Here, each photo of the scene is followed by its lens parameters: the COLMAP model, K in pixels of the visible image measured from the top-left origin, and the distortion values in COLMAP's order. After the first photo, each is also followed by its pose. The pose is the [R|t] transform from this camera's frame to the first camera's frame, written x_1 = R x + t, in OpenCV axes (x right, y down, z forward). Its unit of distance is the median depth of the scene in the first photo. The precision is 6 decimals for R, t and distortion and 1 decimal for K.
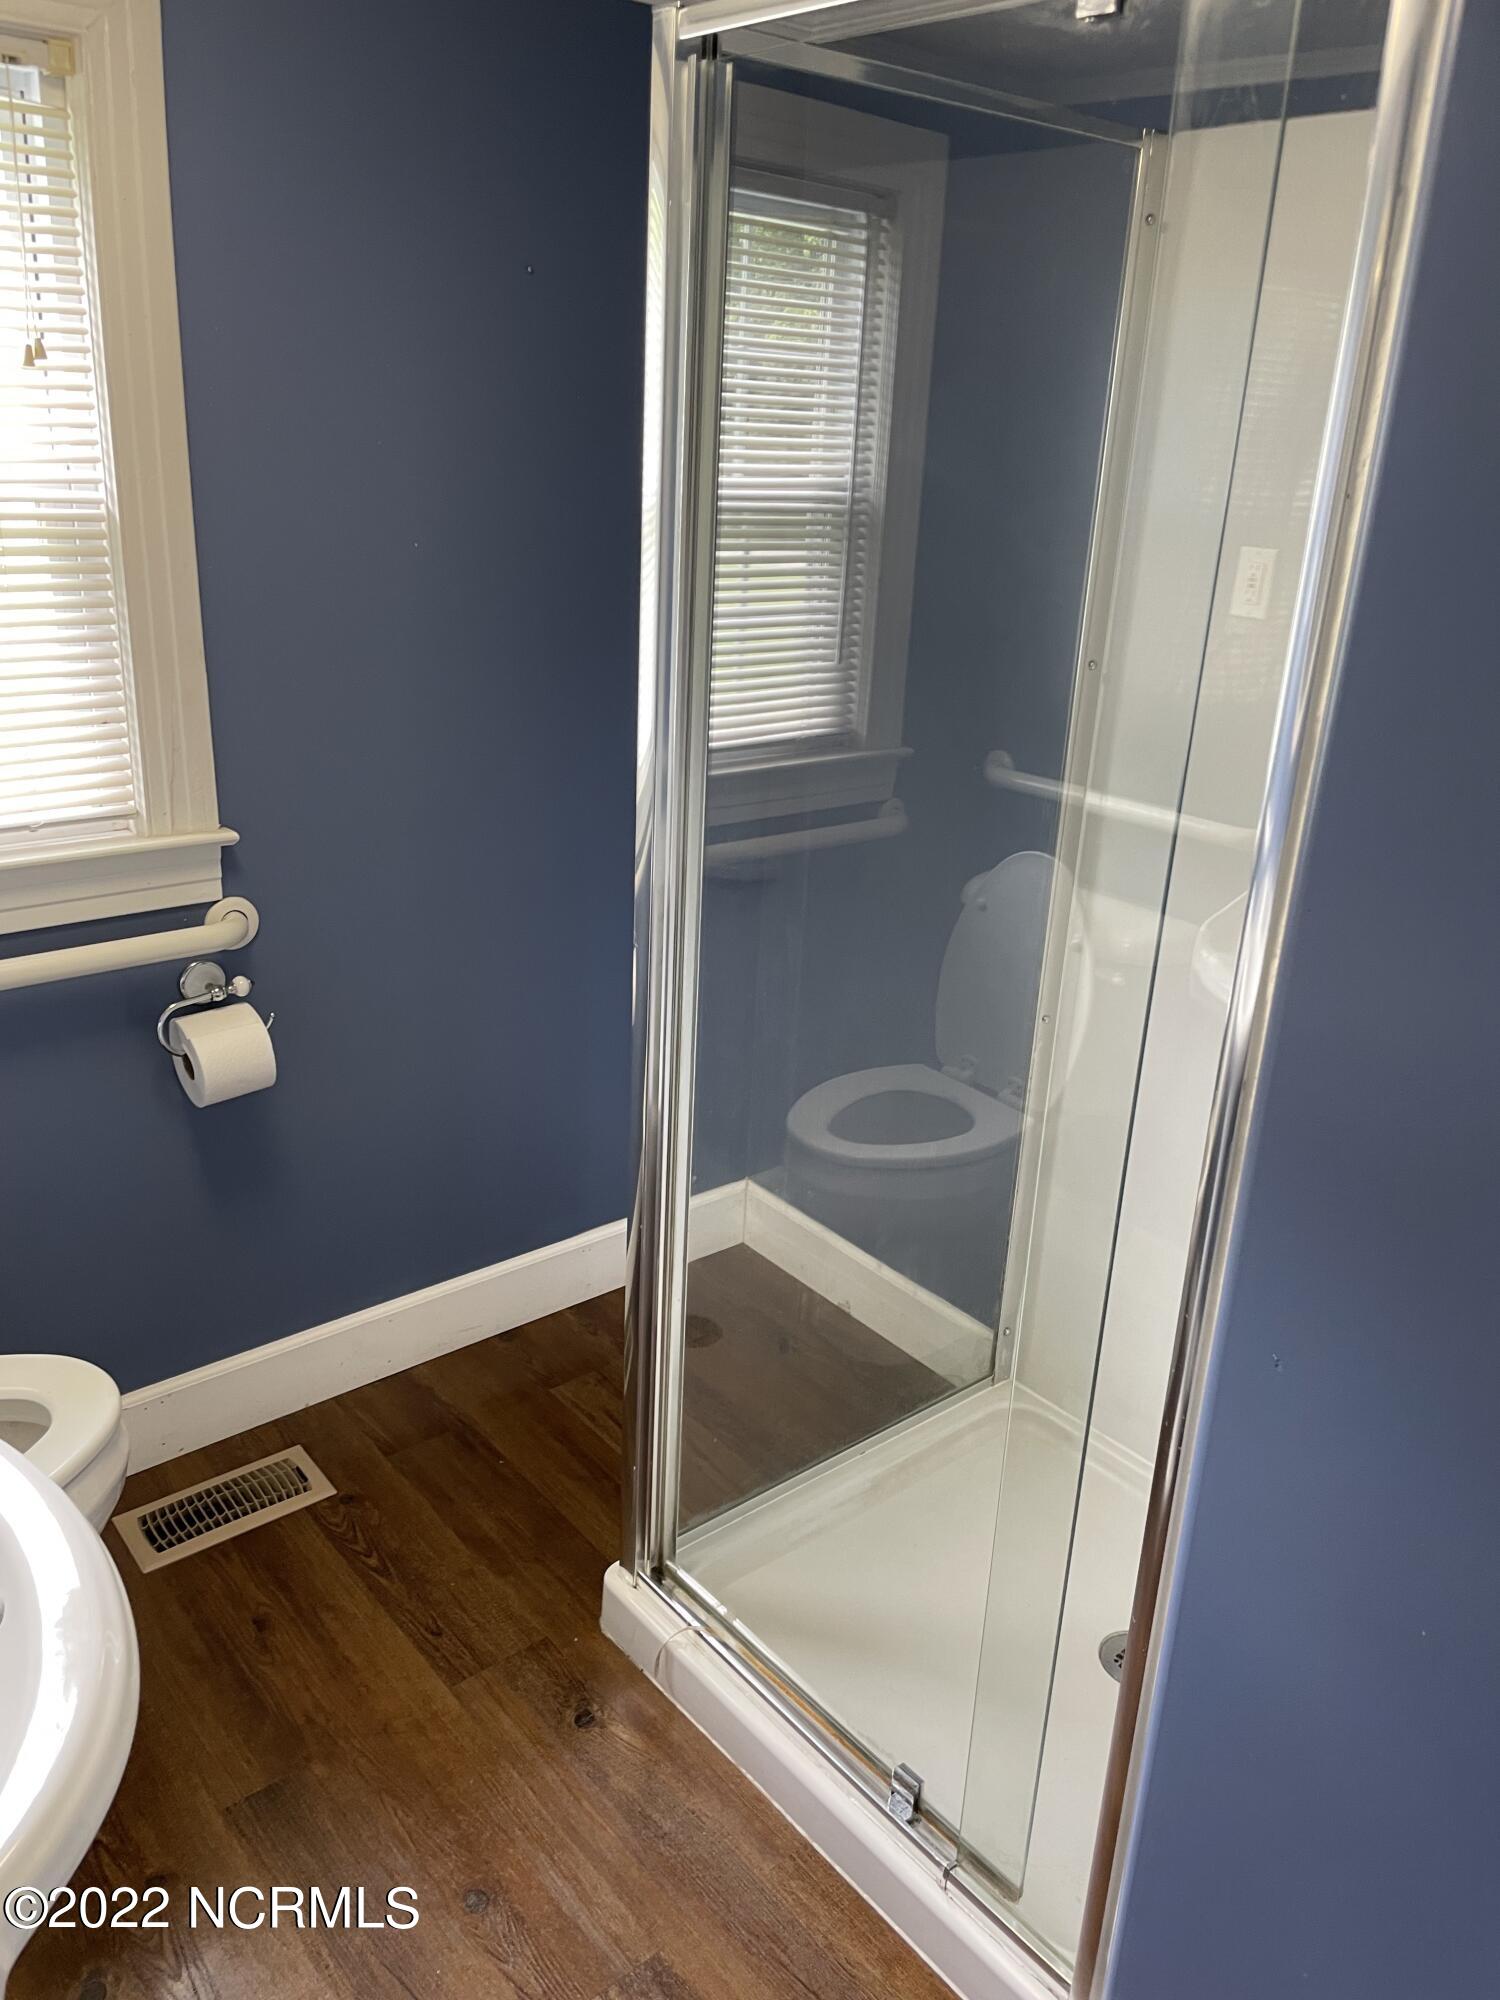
lens RADIAL K [[1515.1, 0, 745.6], [0, 1515.1, 1004.3], [0, 0, 1]] dist [0.055304, -0.088190]
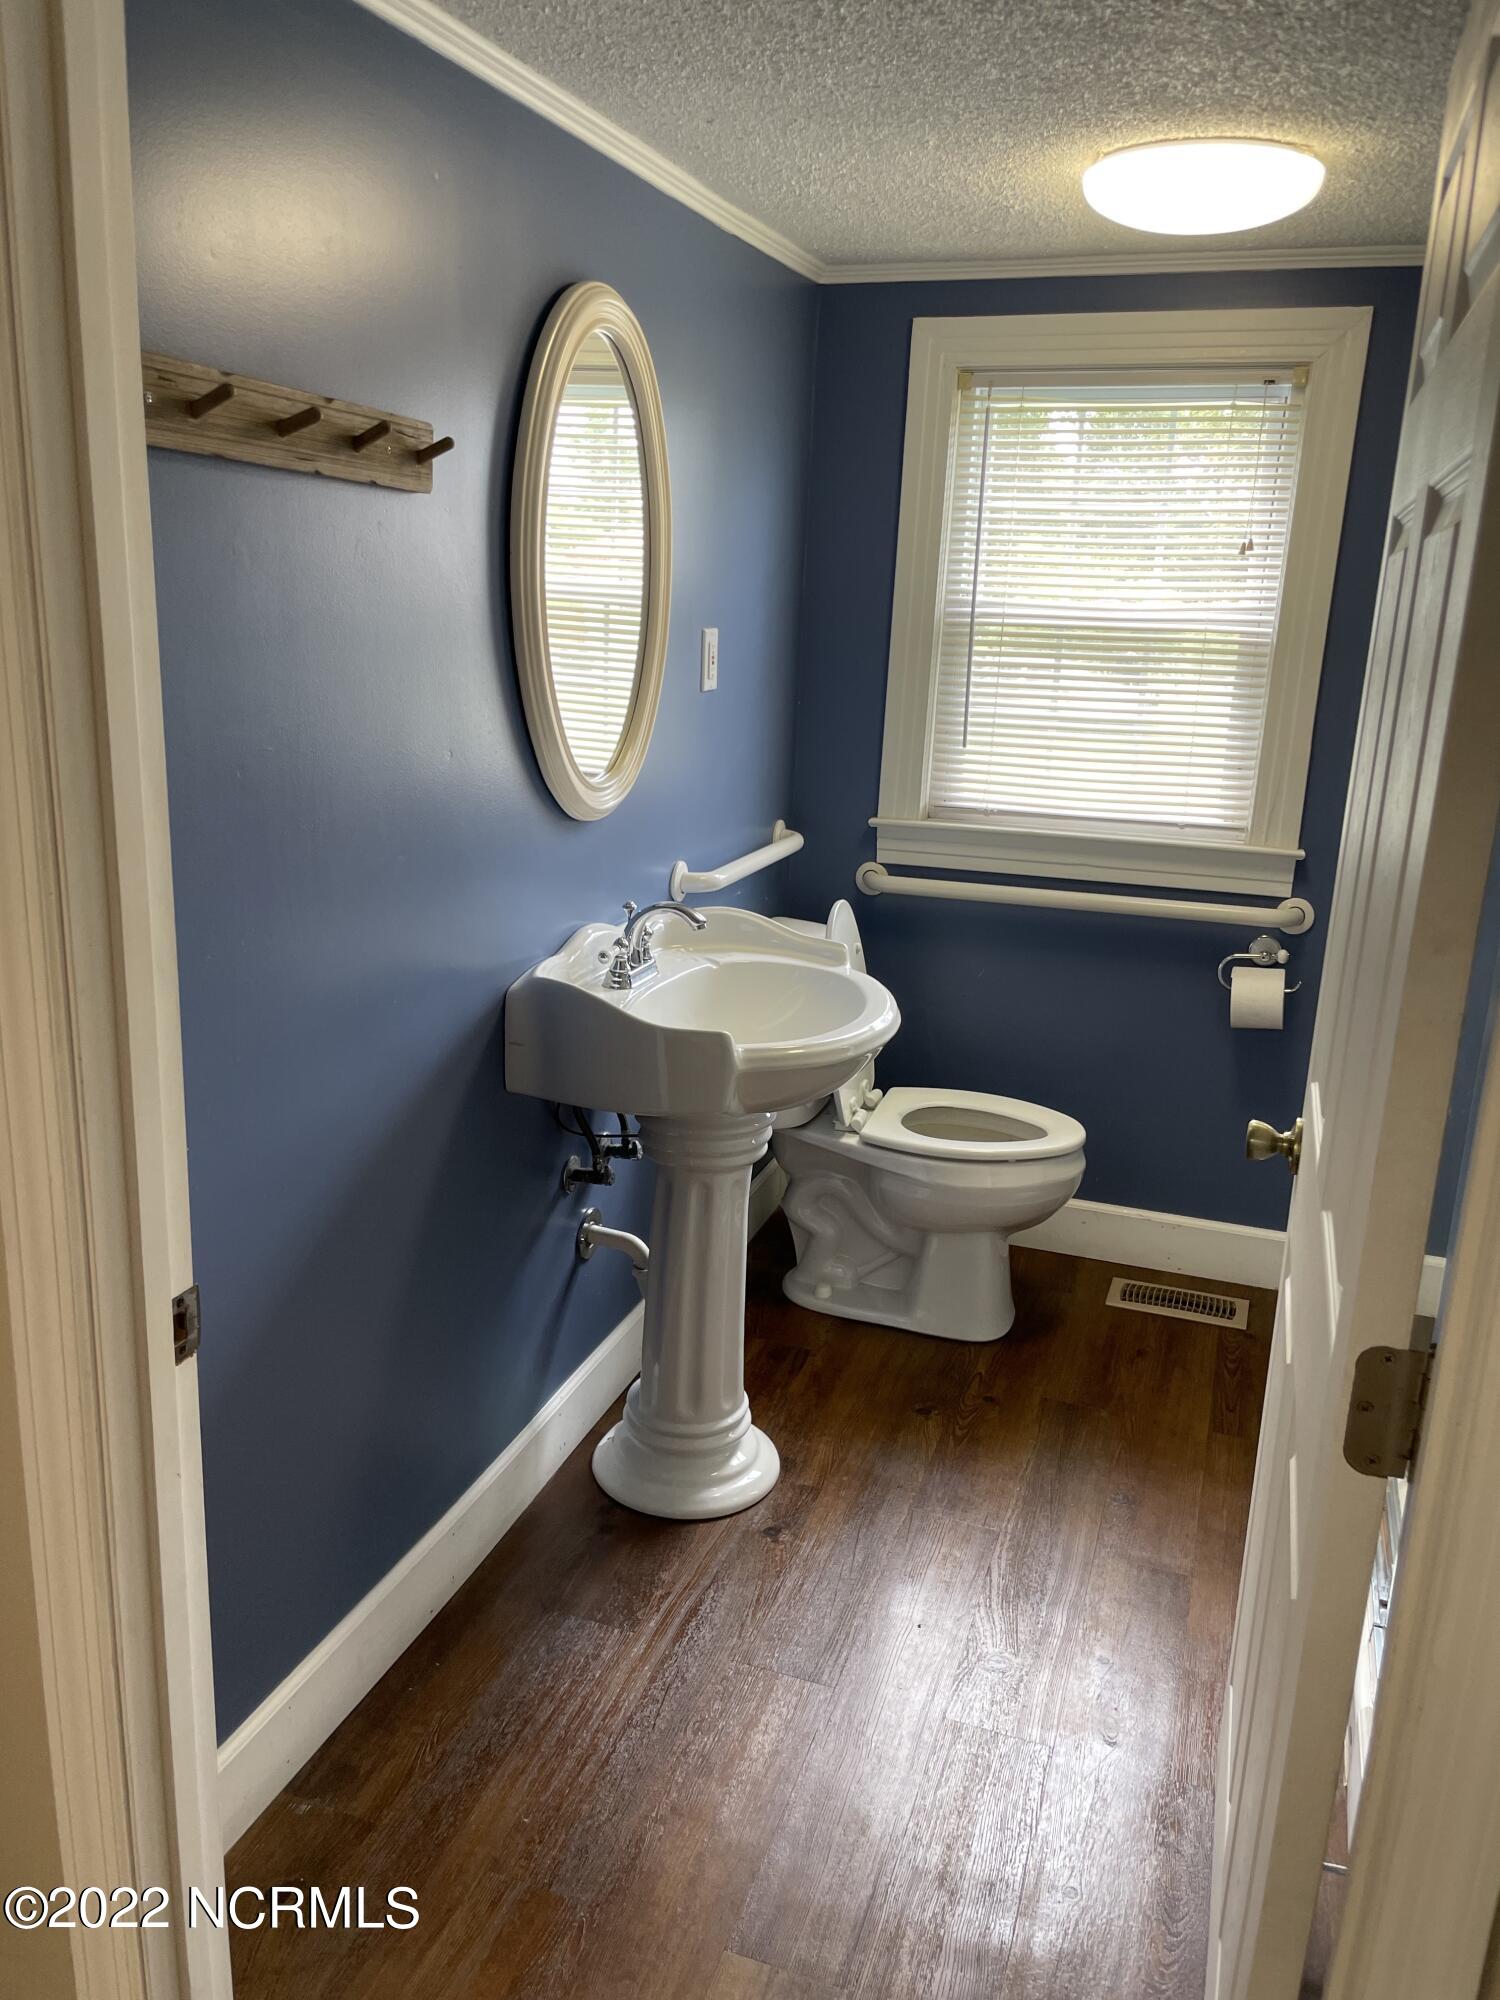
lens RADIAL K [[1515.1, 0, 745.7], [0, 1515.1, 994.5], [0, 0, 1]] dist [0.055304, -0.088190]
pose [[0.502413, 0.196998, -0.841887, 0.703488], [-0.313405, 0.948973, 0.035026, 0.144307], [0.805828, 0.246254, 0.538517, -0.215955]]
